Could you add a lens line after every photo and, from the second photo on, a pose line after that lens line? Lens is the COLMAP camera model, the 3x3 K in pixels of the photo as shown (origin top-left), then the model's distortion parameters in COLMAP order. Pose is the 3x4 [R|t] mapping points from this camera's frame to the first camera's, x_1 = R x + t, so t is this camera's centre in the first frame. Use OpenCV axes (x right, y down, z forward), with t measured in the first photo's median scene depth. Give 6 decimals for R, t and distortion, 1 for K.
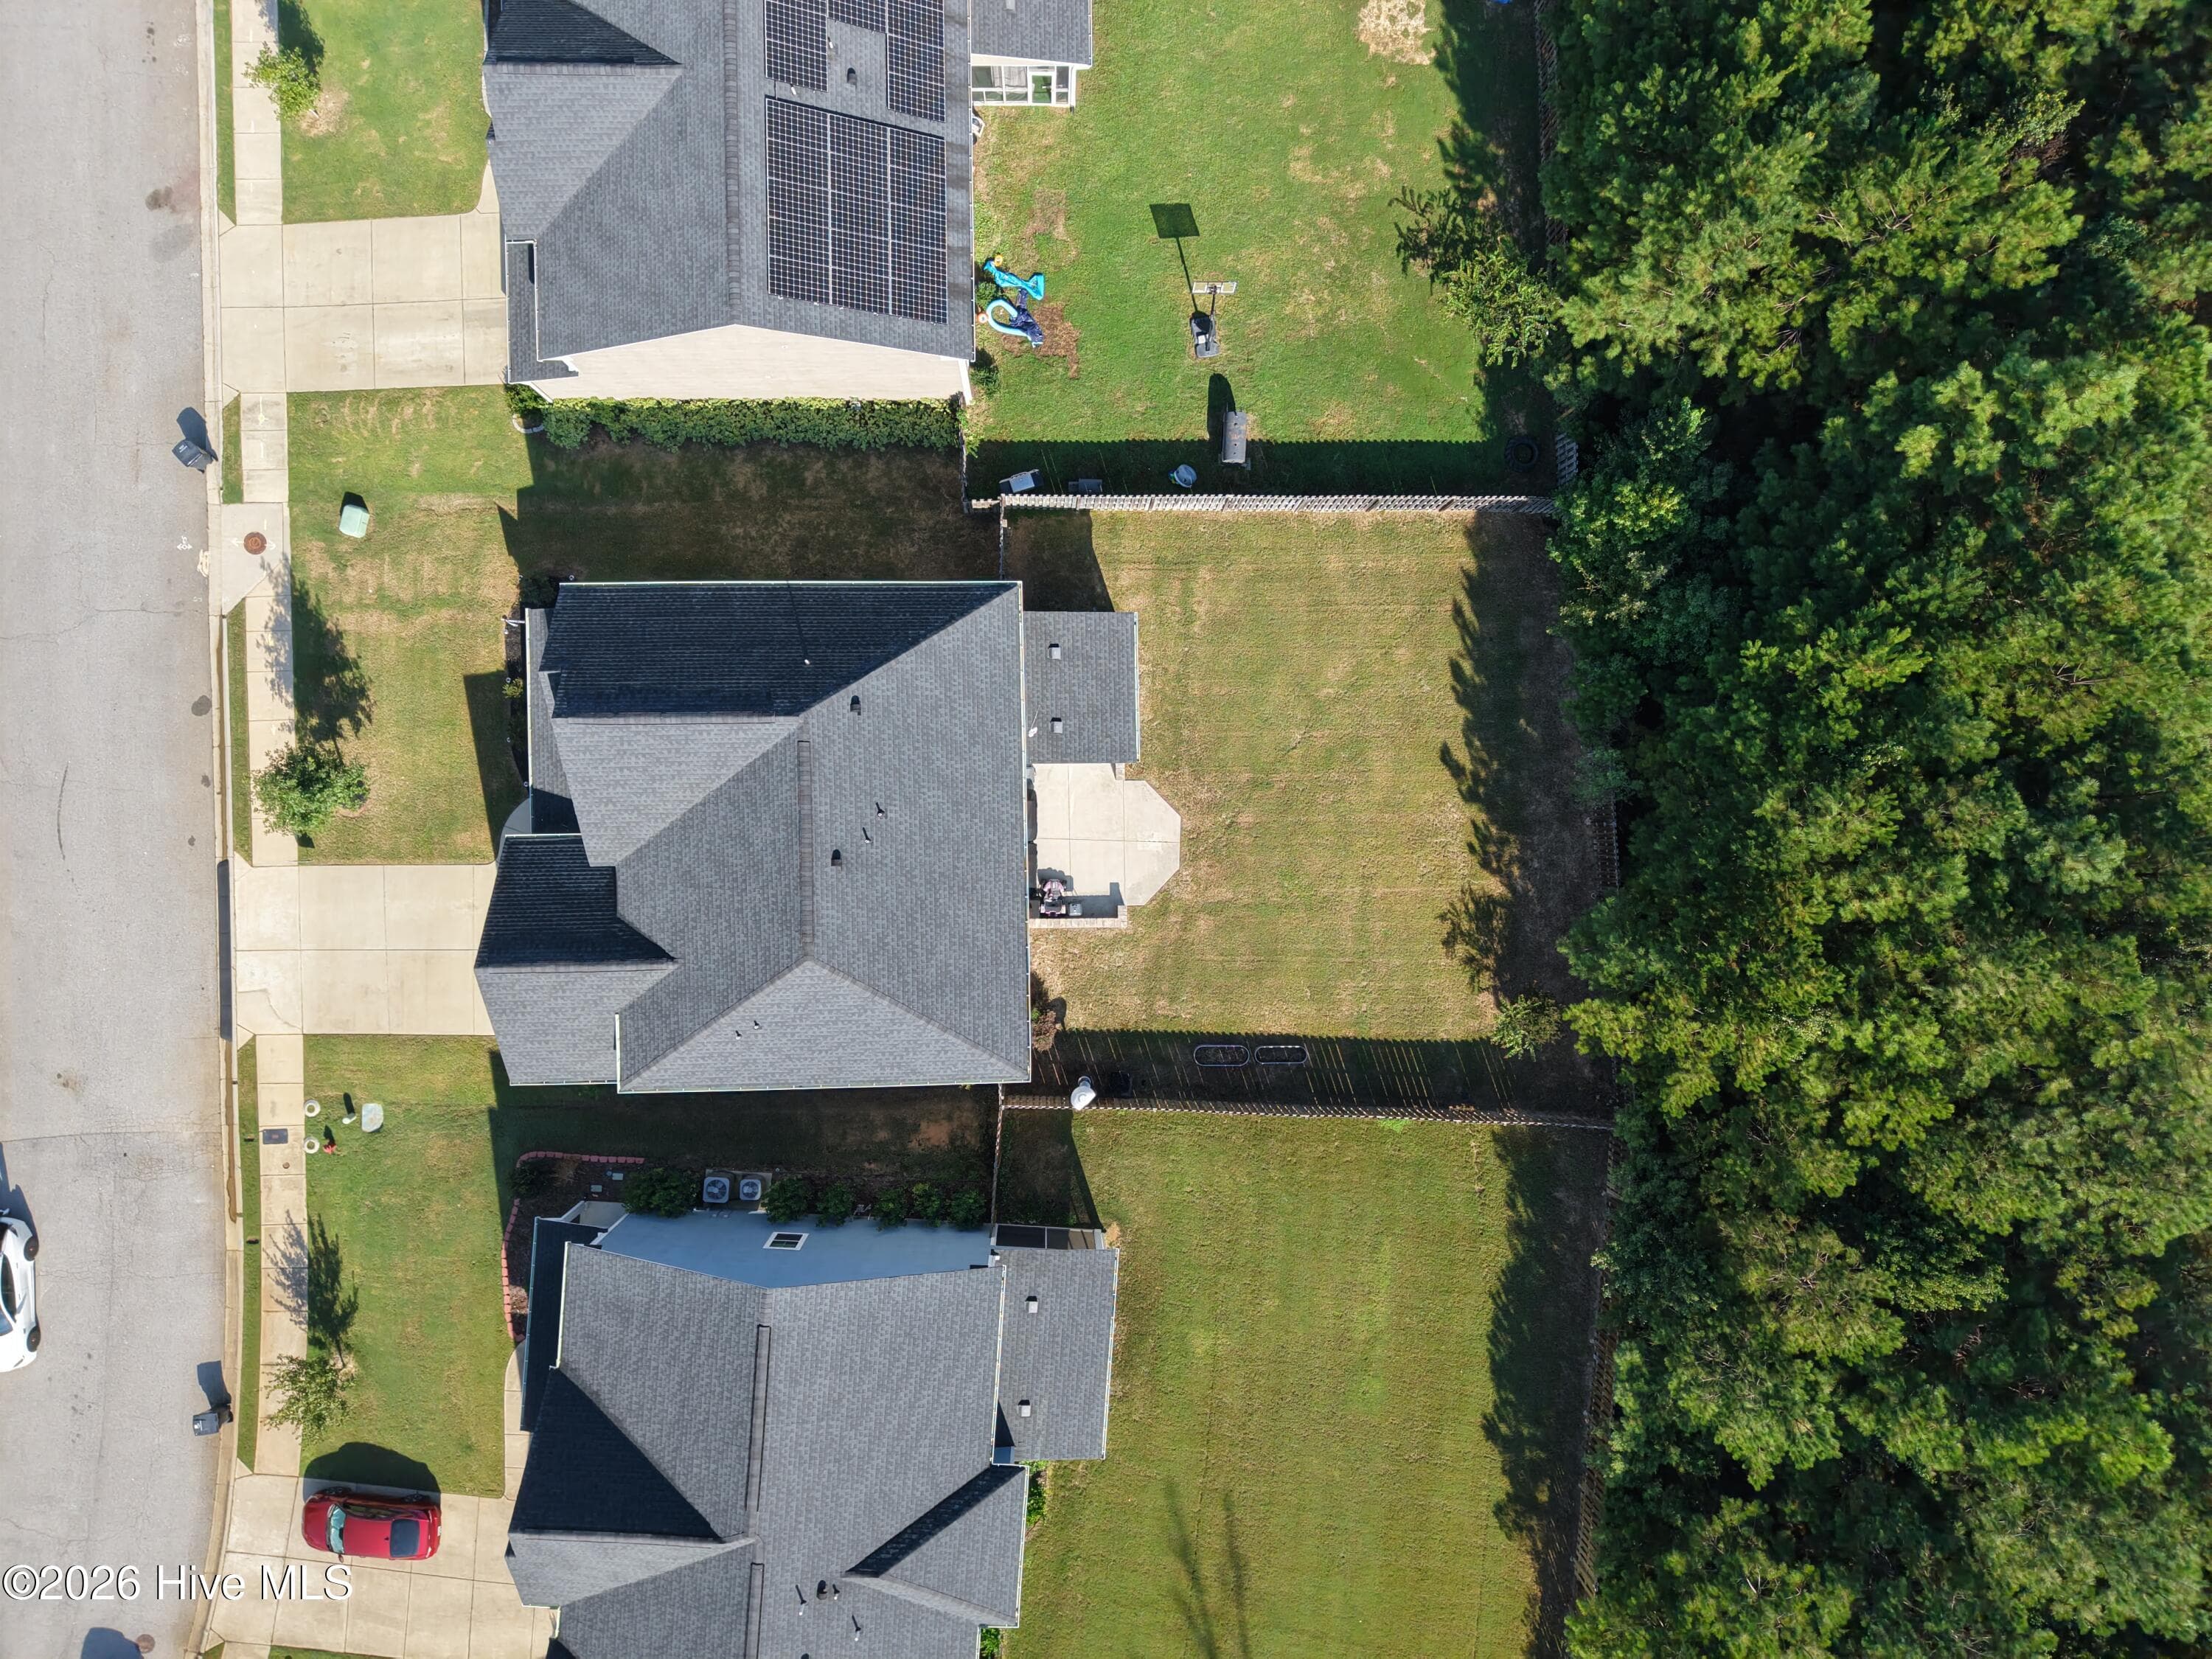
lens RADIAL K [[1467.4, 0, 1118.1], [0, 1467.4, 829.9], [0, 0, 1]] dist [0.009183, -0.003123]
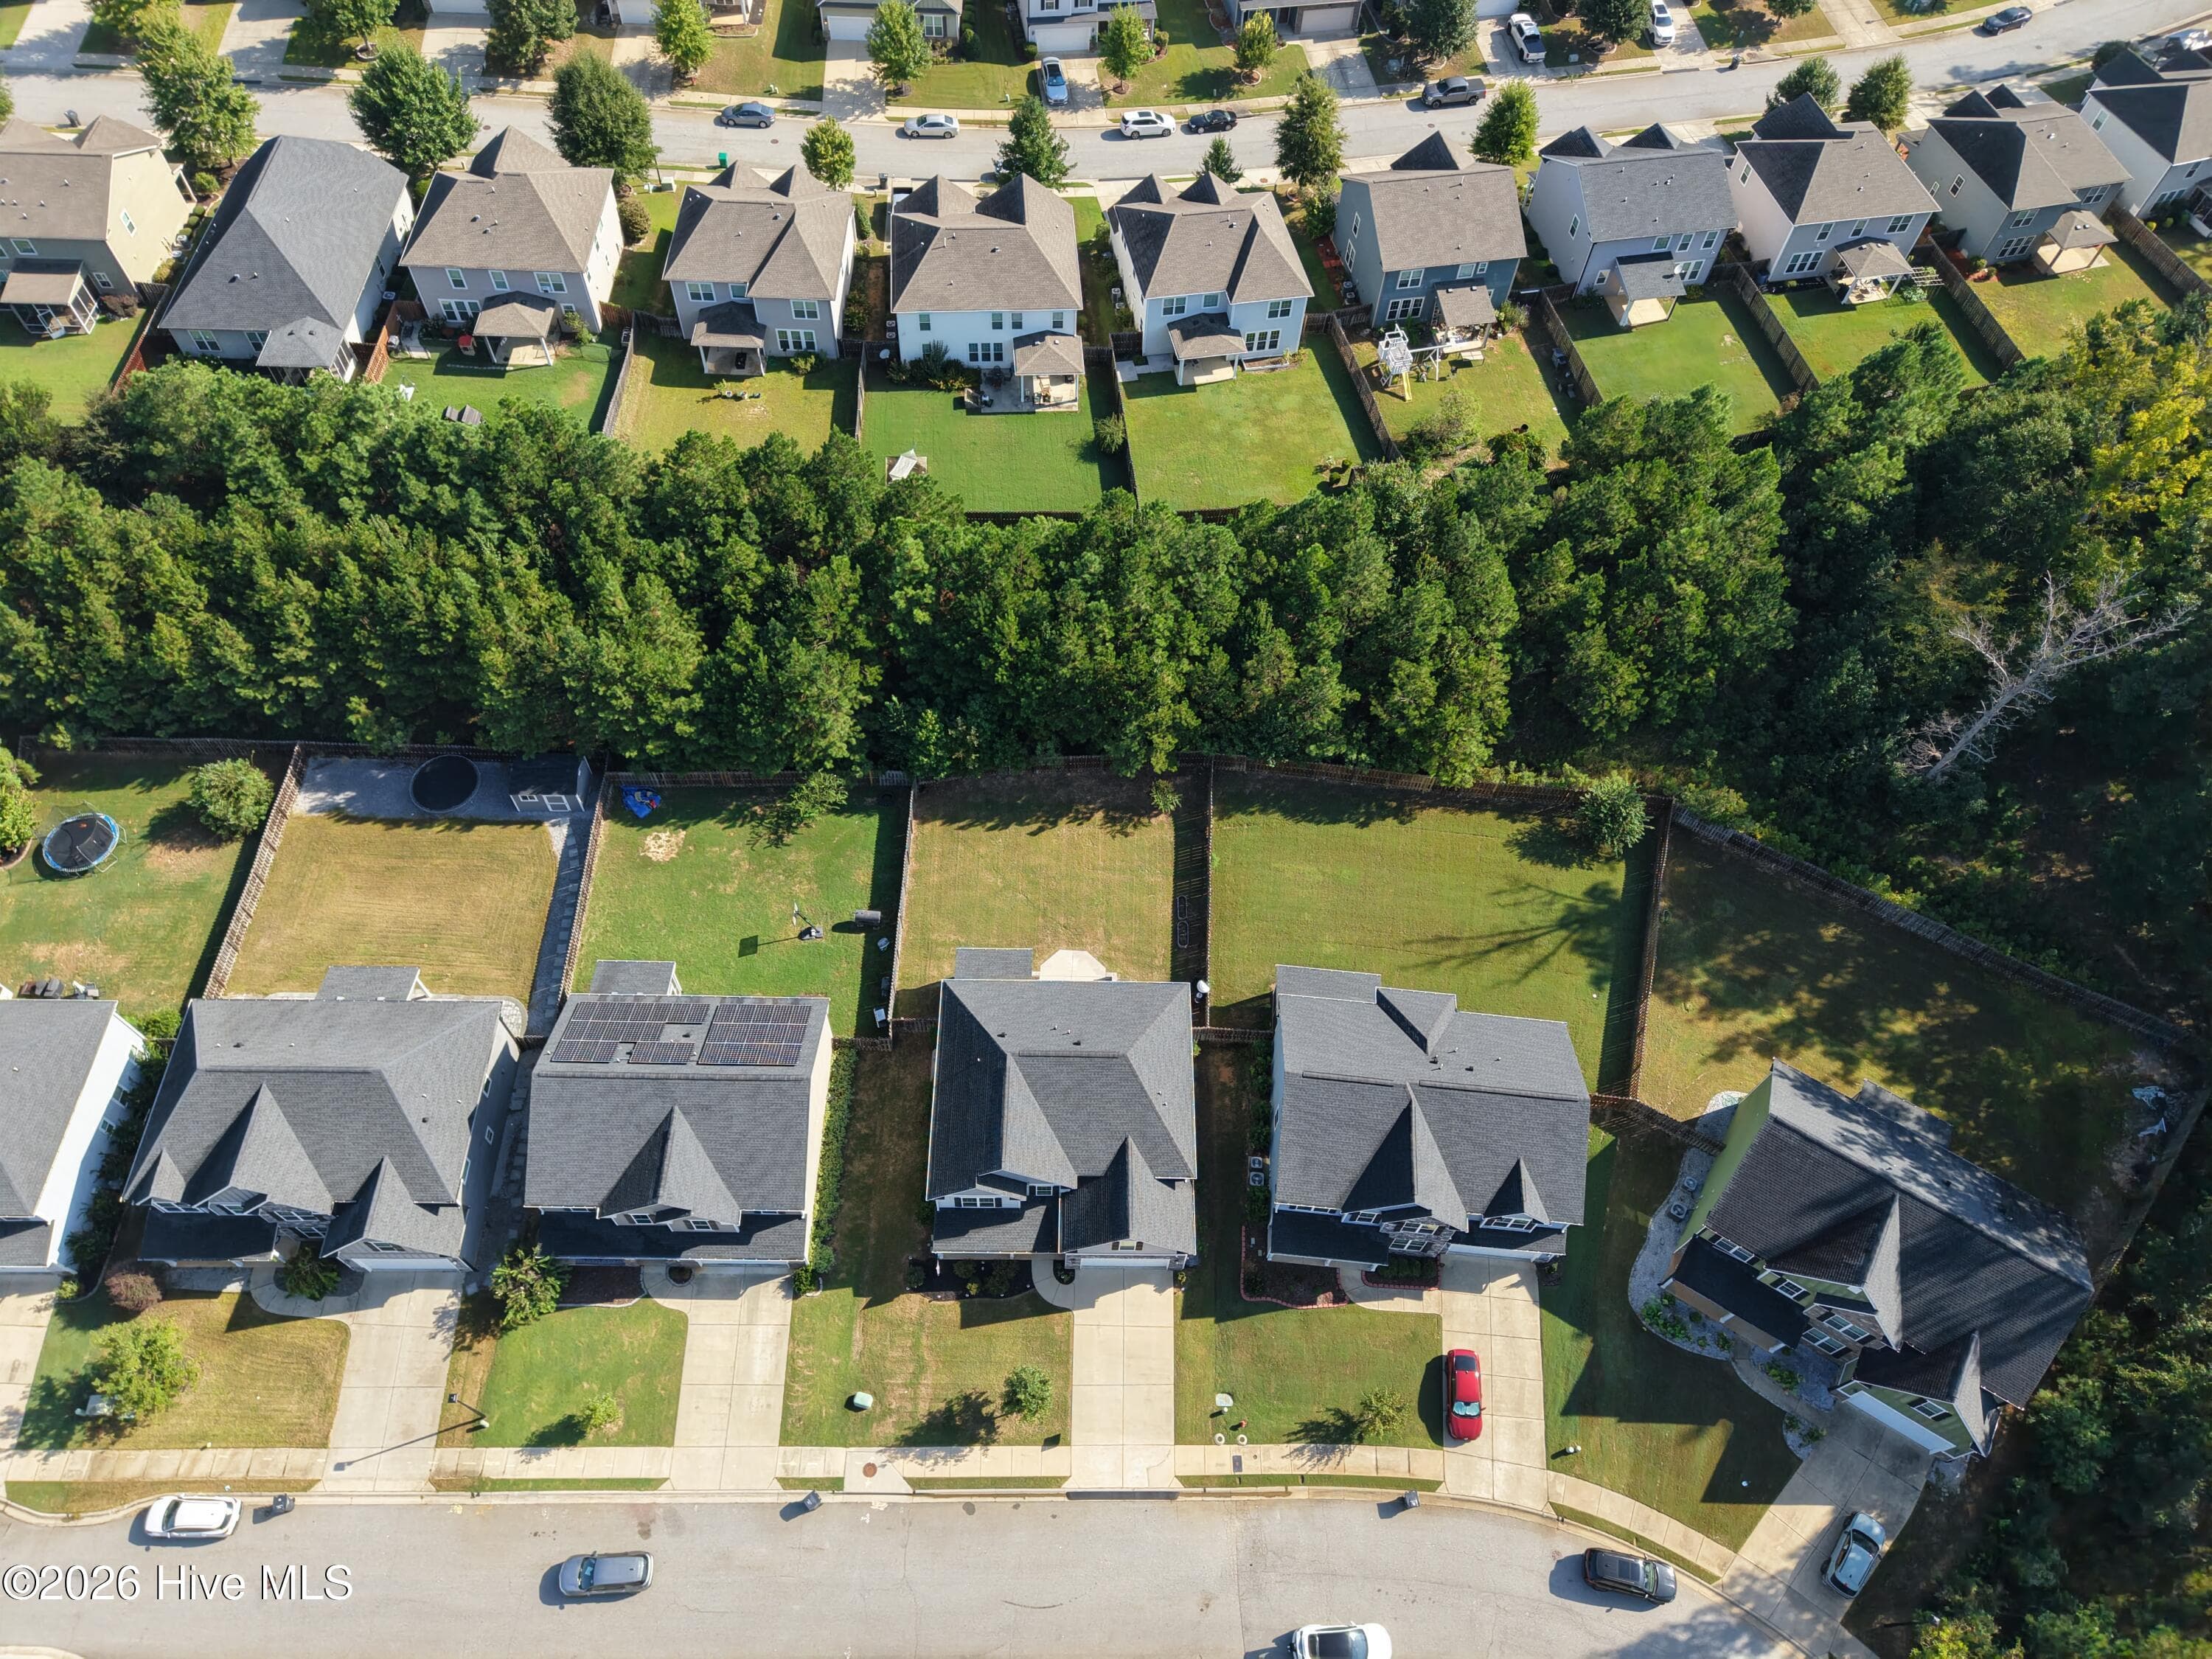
lens RADIAL K [[1471.4, 0, 1109.9], [0, 1471.4, 835.6], [0, 0, 1]] dist [0.037896, -0.054861]
pose [[0.016933, -0.867552, 0.497059, -0.800962], [0.999219, 0.032433, 0.022568, 0.008390], [-0.035699, 0.496288, 0.867423, -0.773025]]
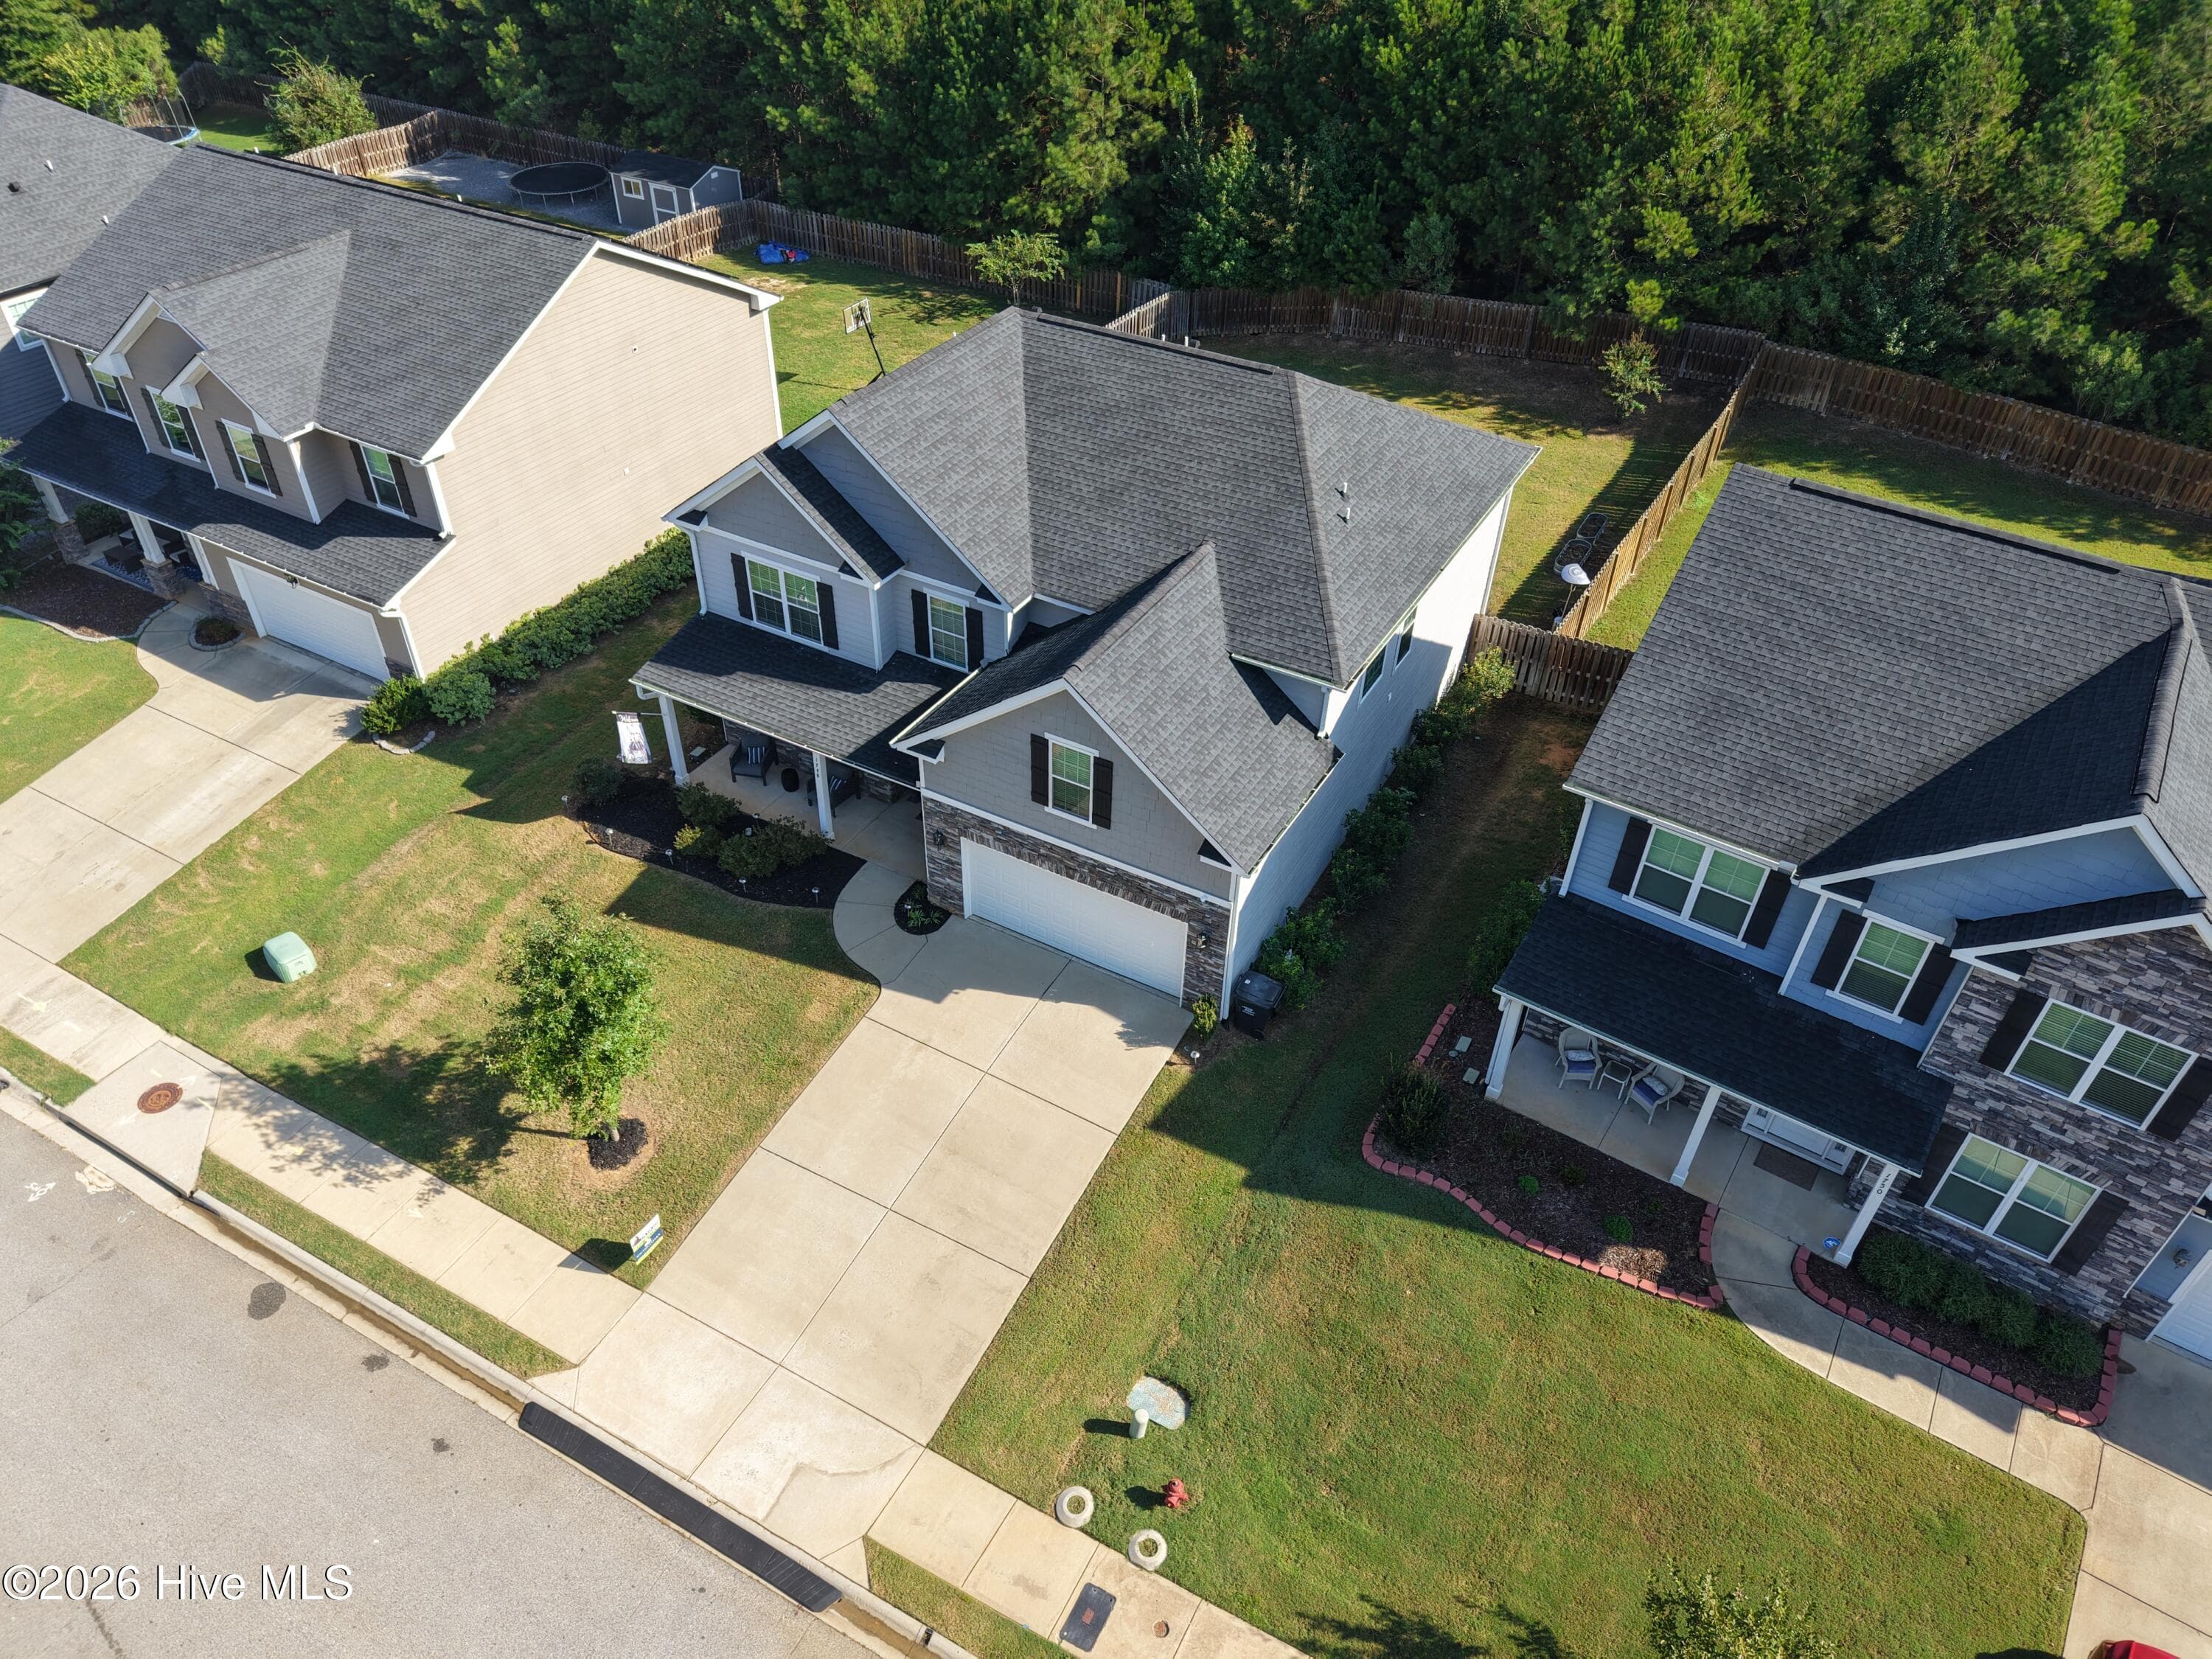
lens RADIAL K [[1480.3, 0, 1109.0], [0, 1480.3, 833.8], [0, 0, 1]] dist [0.018700, -0.016541]
pose [[0.500632, -0.566919, 0.654194, -0.734586], [0.865660, 0.327629, -0.378539, 0.306748], [0.000268, 0.755819, 0.654781, 0.564740]]
